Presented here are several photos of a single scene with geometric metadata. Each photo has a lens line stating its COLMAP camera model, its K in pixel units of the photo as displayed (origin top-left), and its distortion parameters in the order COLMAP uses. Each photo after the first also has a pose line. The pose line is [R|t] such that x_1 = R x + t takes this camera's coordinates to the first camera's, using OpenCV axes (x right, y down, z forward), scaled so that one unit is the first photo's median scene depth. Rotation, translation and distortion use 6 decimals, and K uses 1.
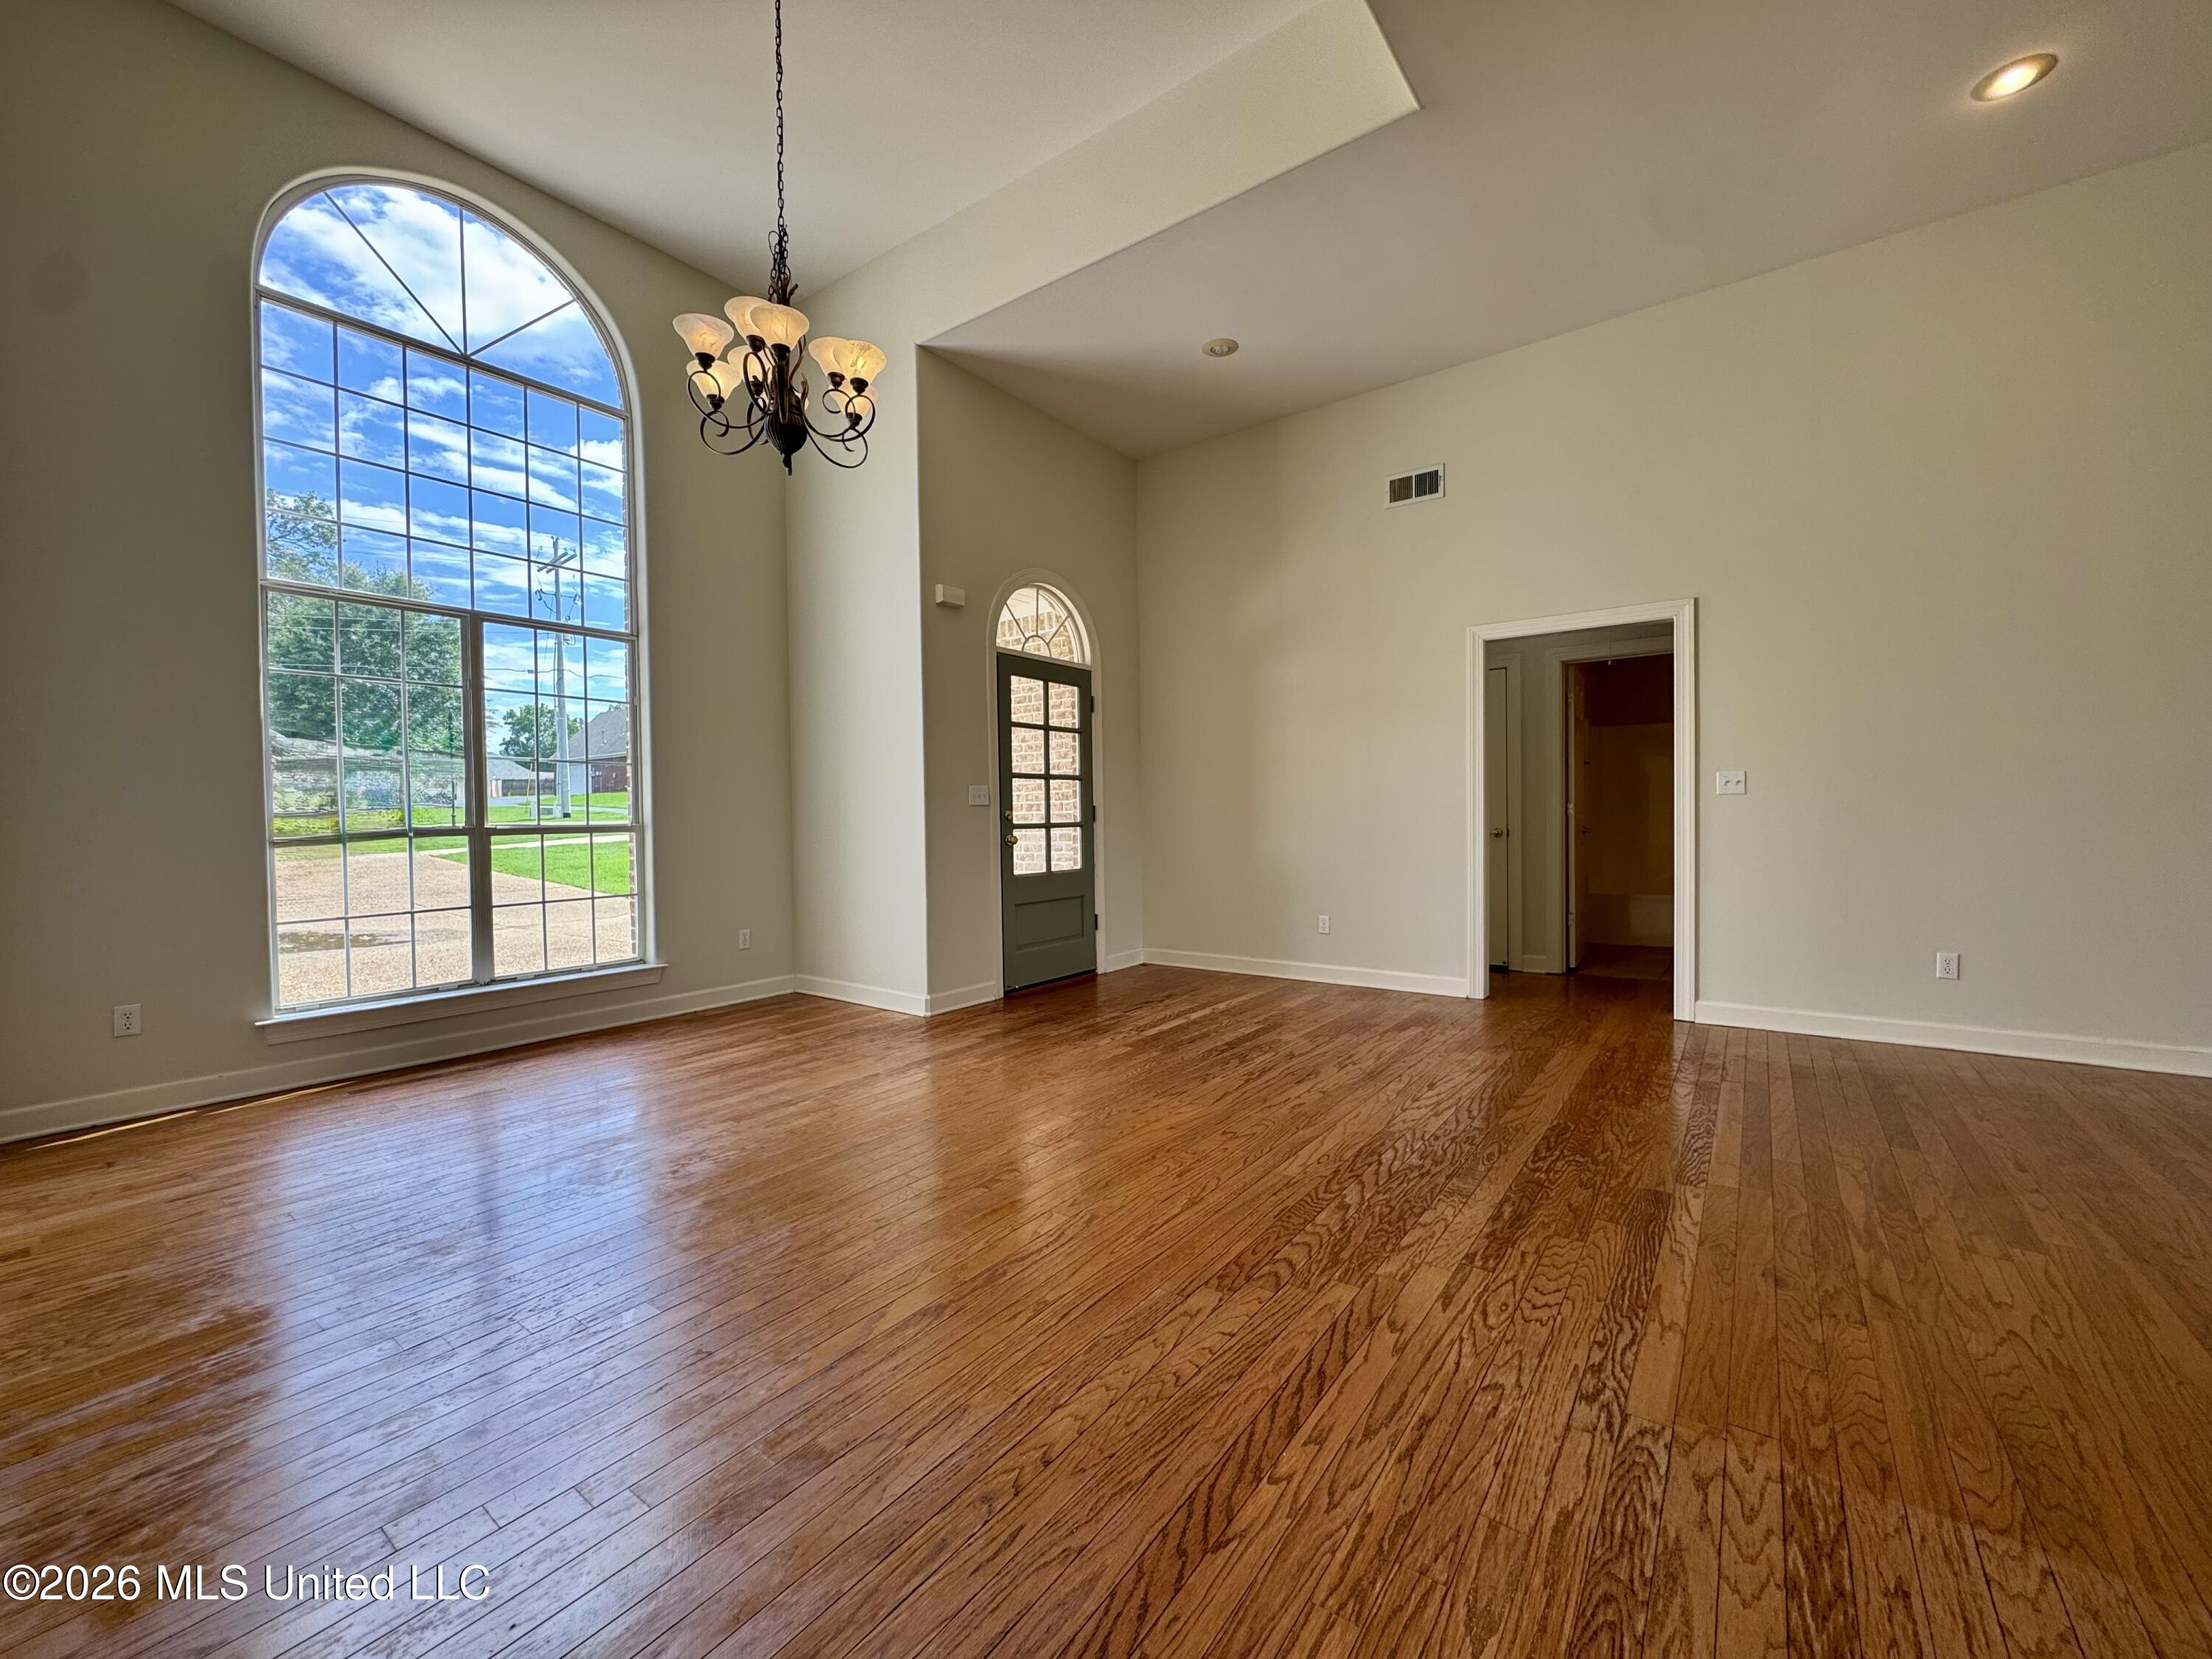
lens RADIAL K [[884.1, 0, 1101.7], [0, 884.1, 826.3], [0, 0, 1]] dist [-0.002815, 0.000121]
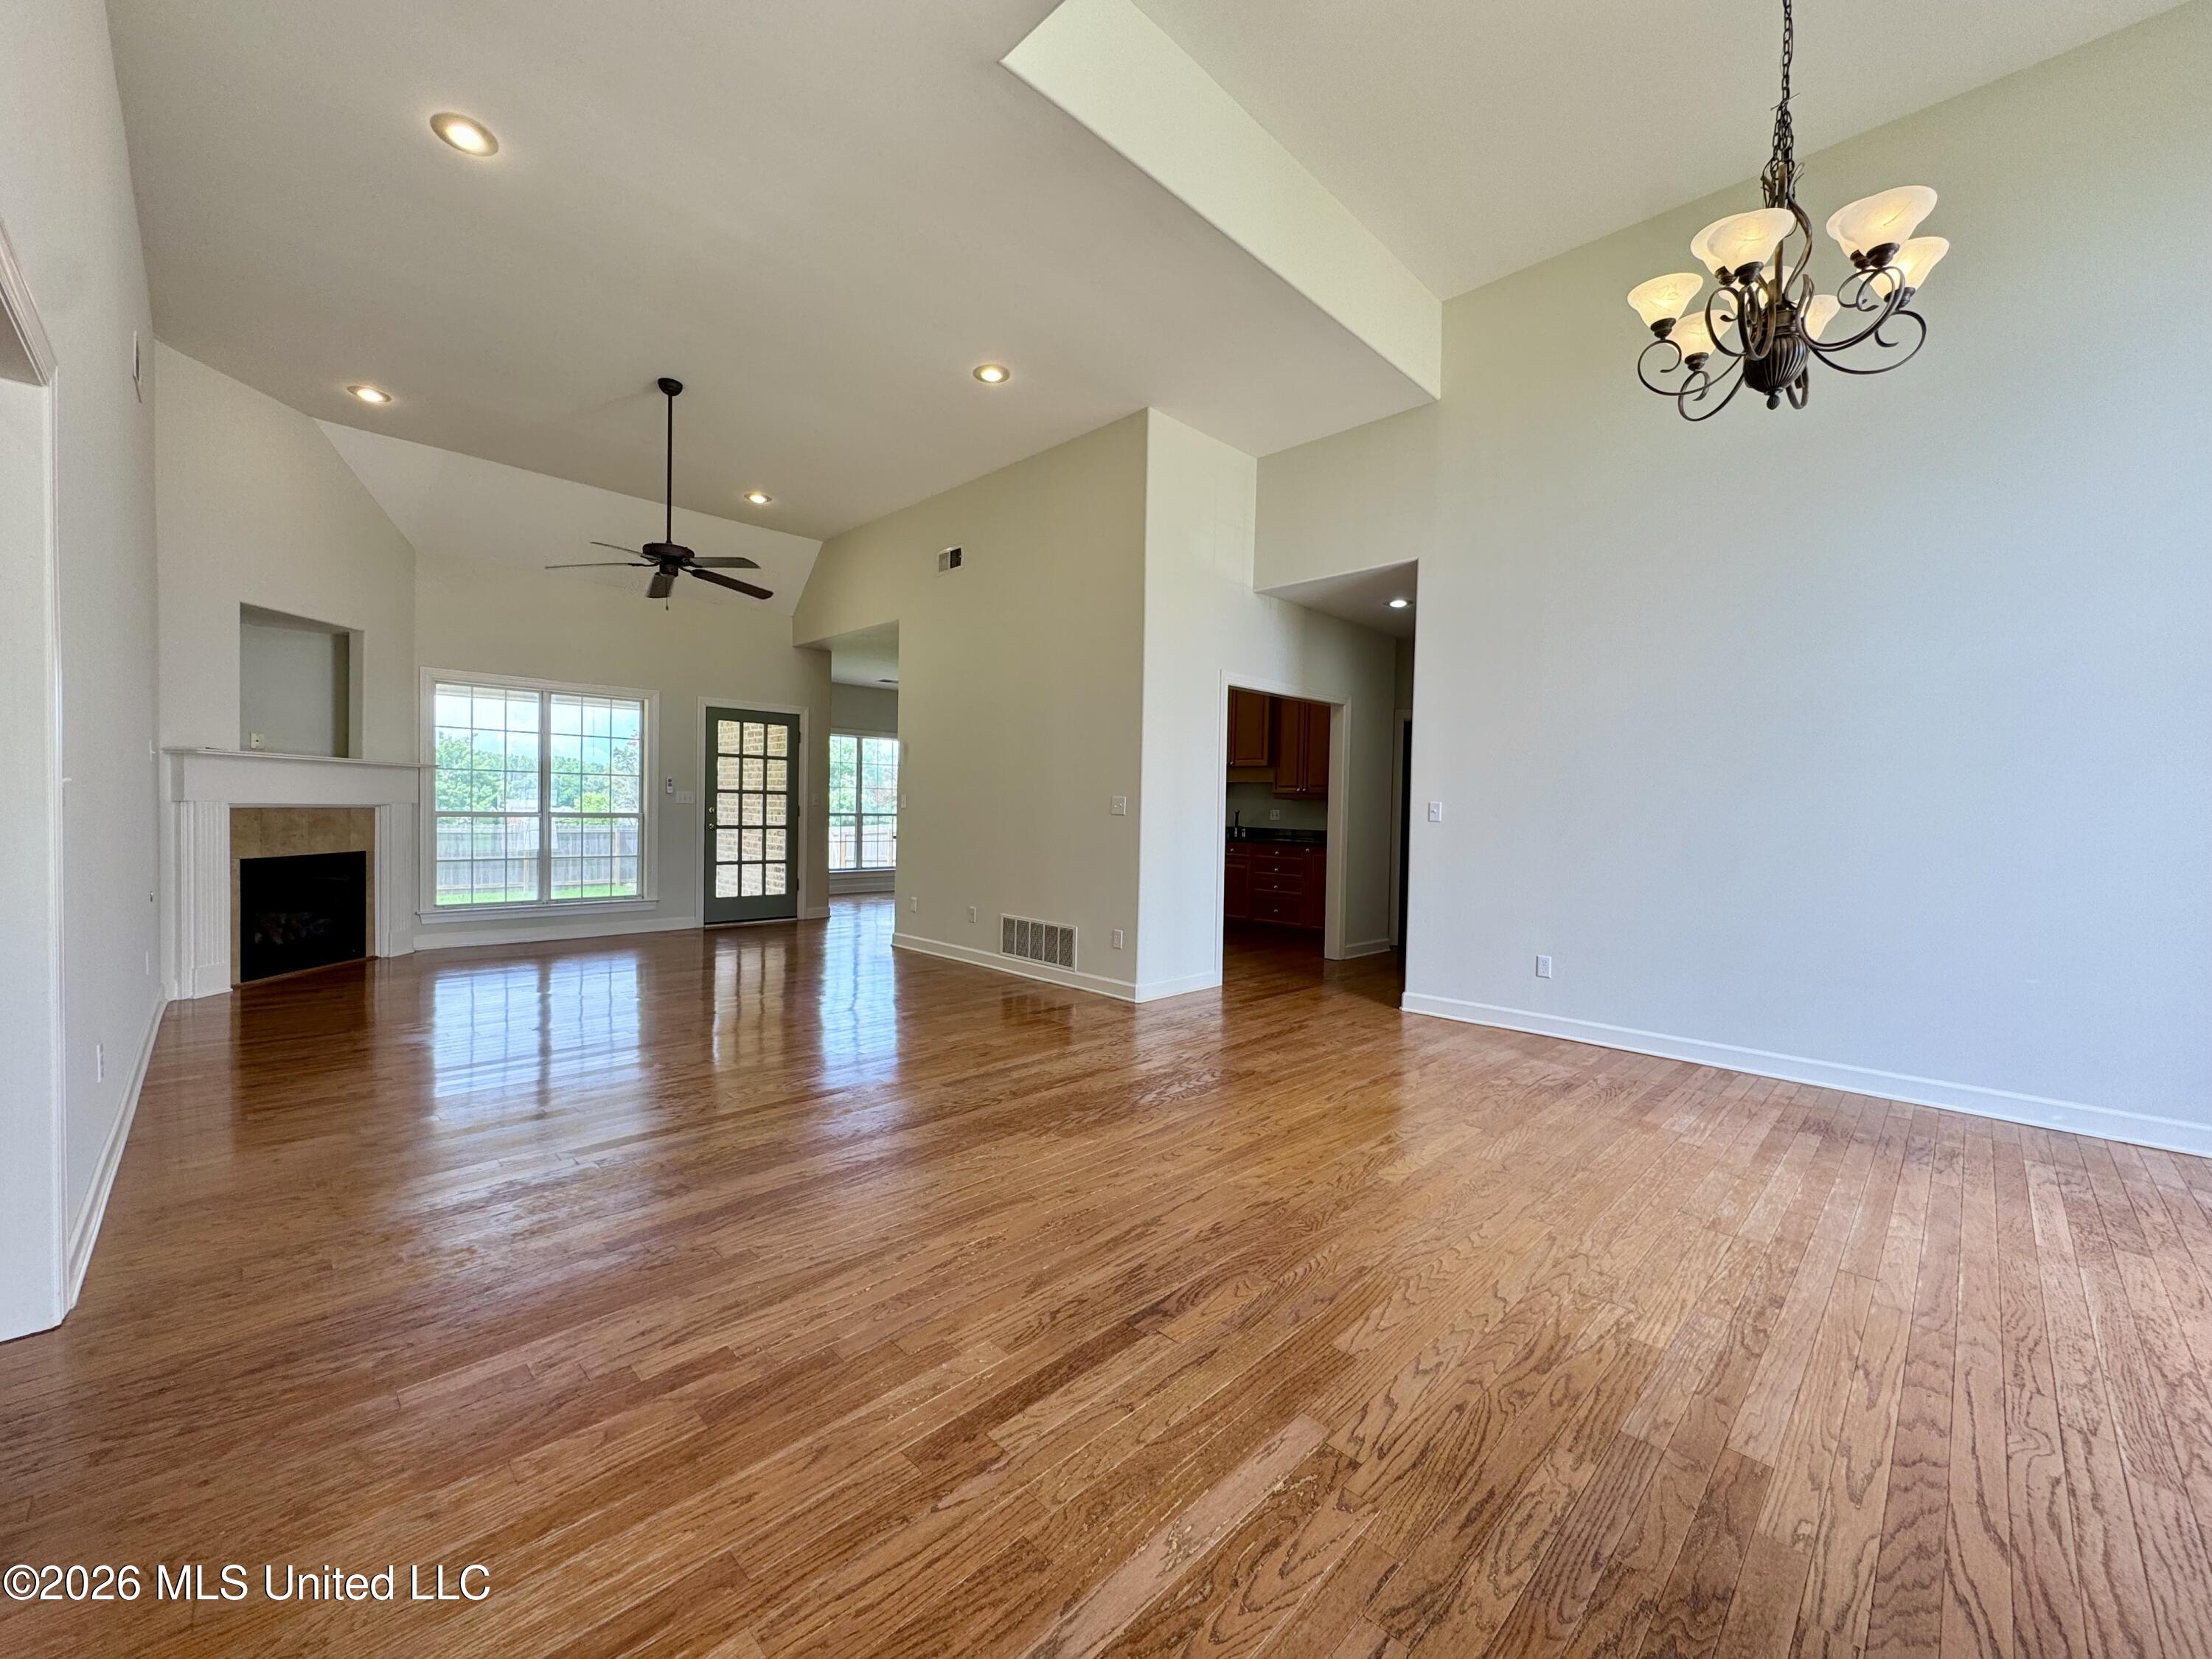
lens RADIAL K [[878.3, 0, 1102.5], [0, 878.3, 830.2], [0, 0, 1]] dist [-0.002361, 0.000415]
pose [[-0.989208, -0.008497, 0.146269, 0.106318], [-0.003091, 0.999305, 0.037152, -0.053530], [-0.146483, 0.036299, -0.988547, 1.705116]]
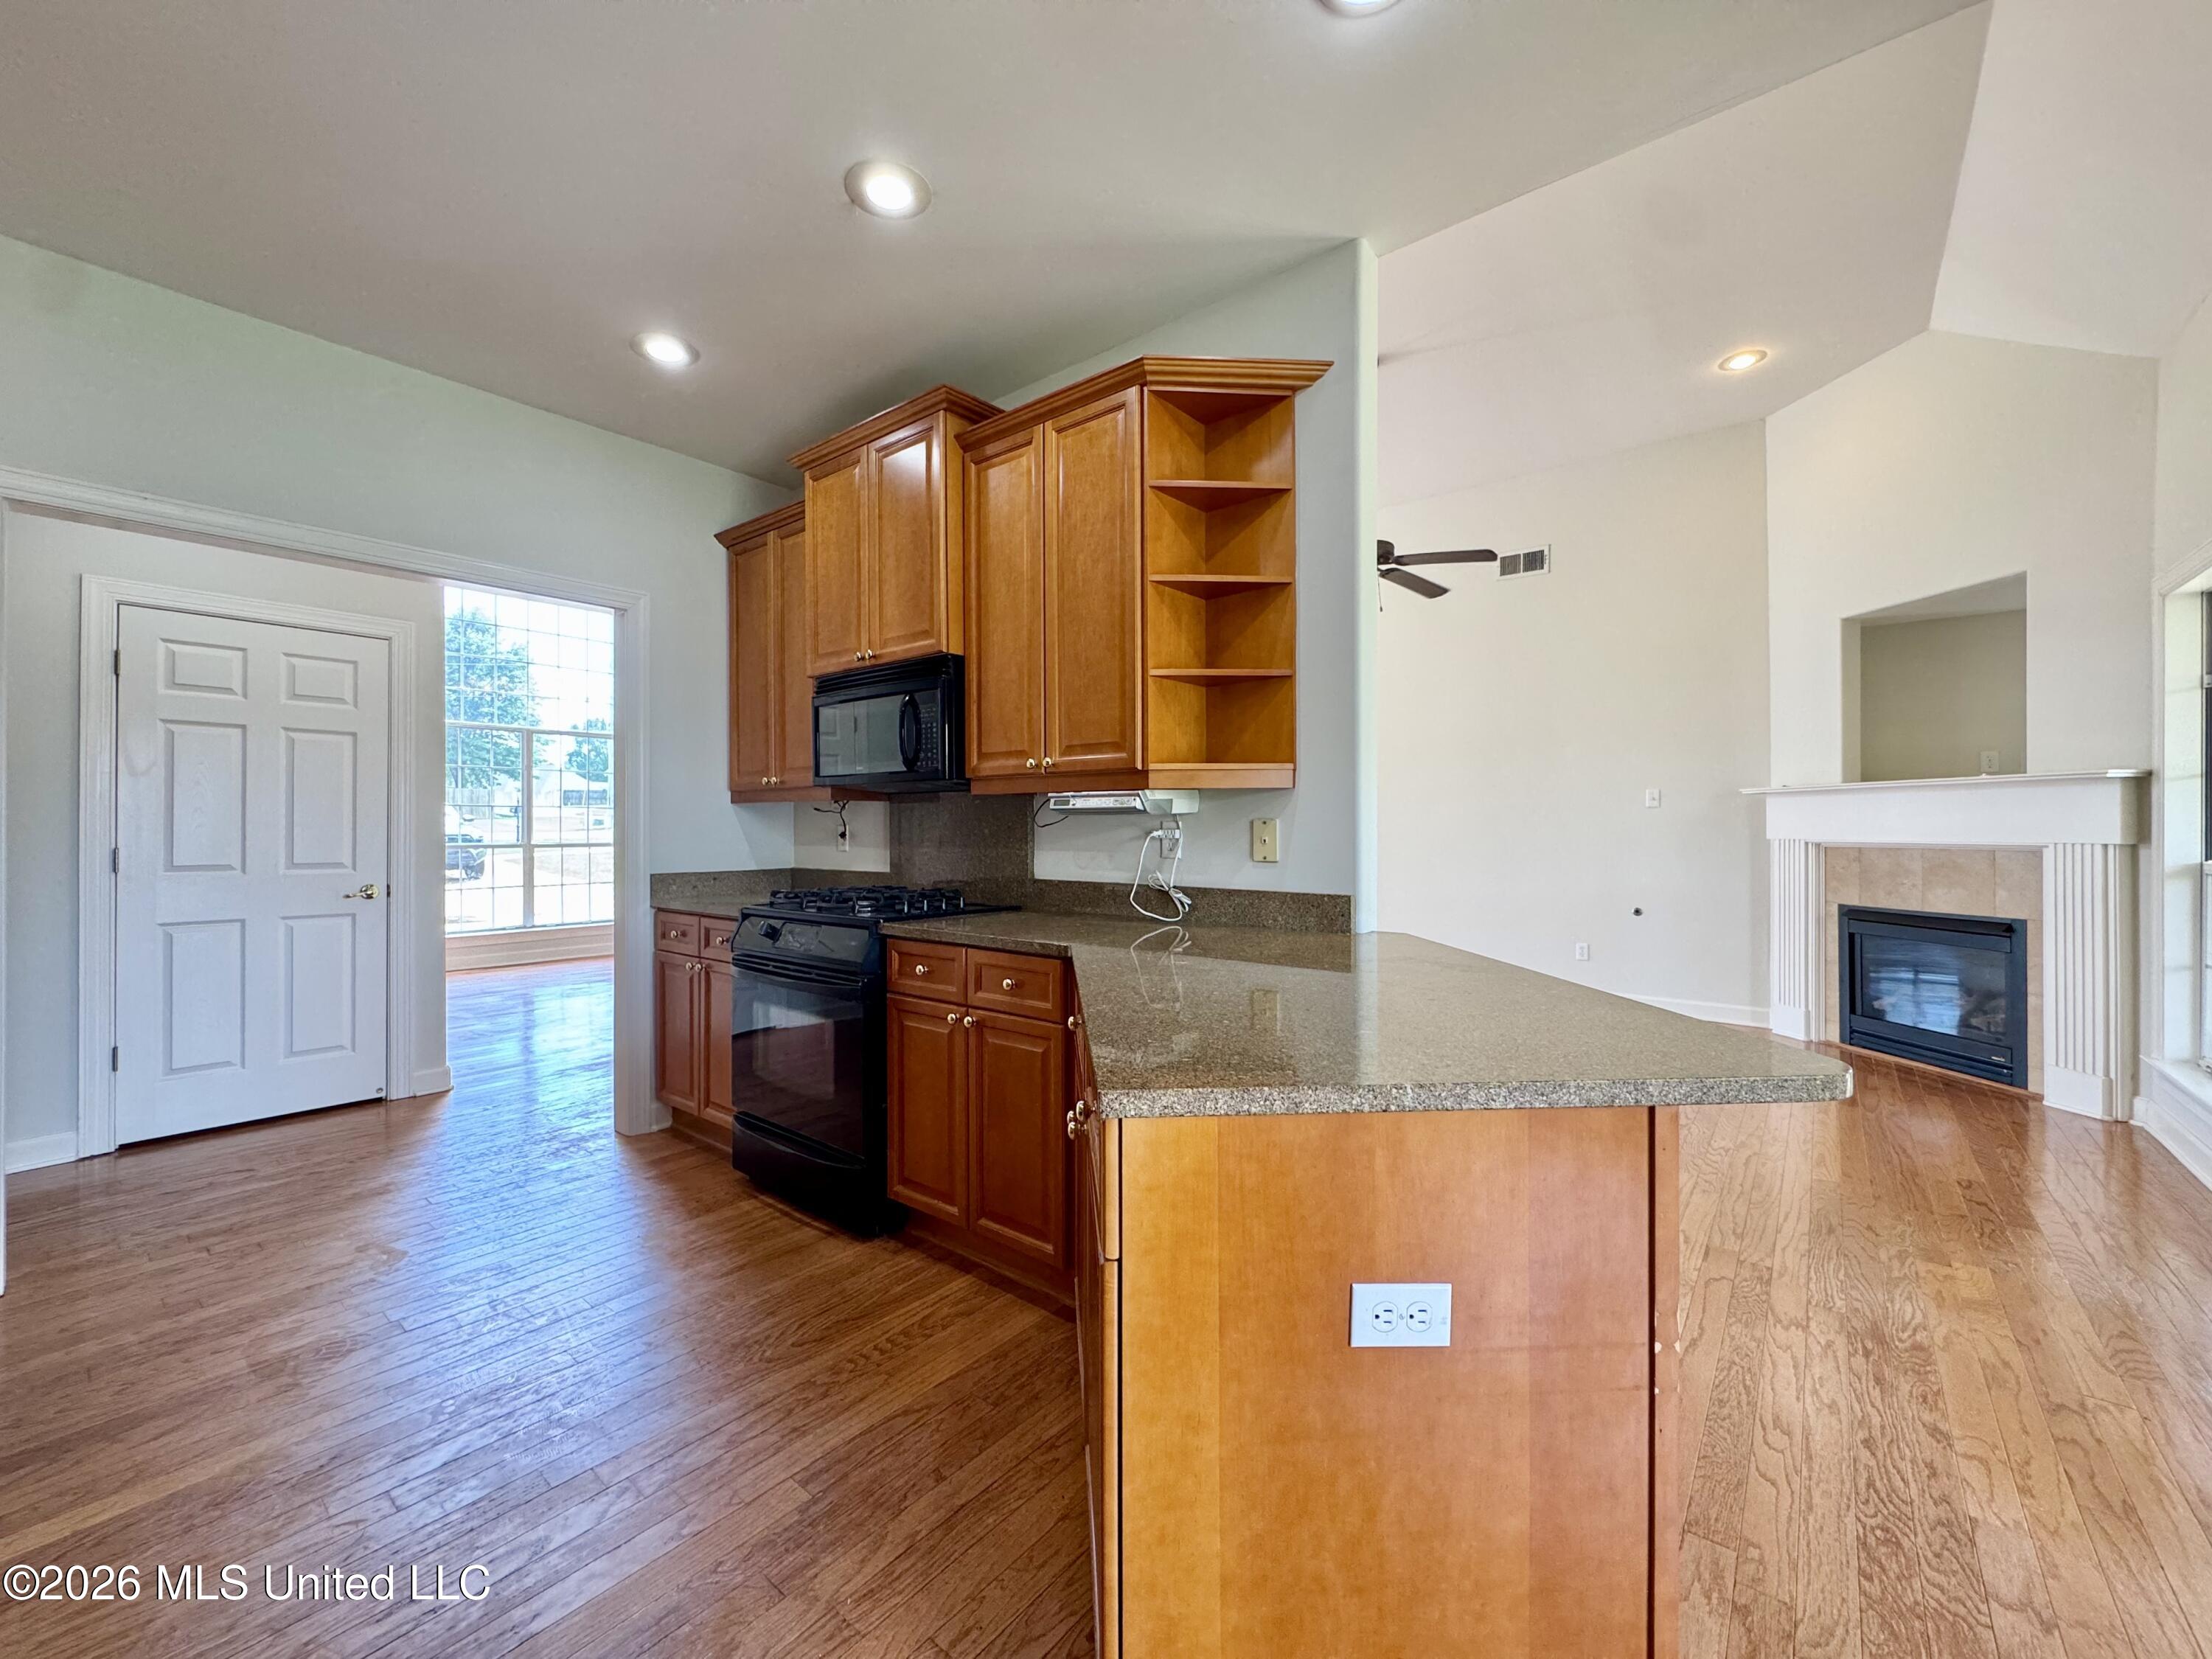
lens RADIAL K [[884.1, 0, 1101.7], [0, 884.1, 826.3], [0, 0, 1]] dist [-0.002815, 0.000121]
pose [[0.998664, 0.013055, -0.049991, 0.721306], [-0.013890, 0.999769, -0.016384, -0.025234], [0.049765, 0.017056, 0.998615, -0.969190]]
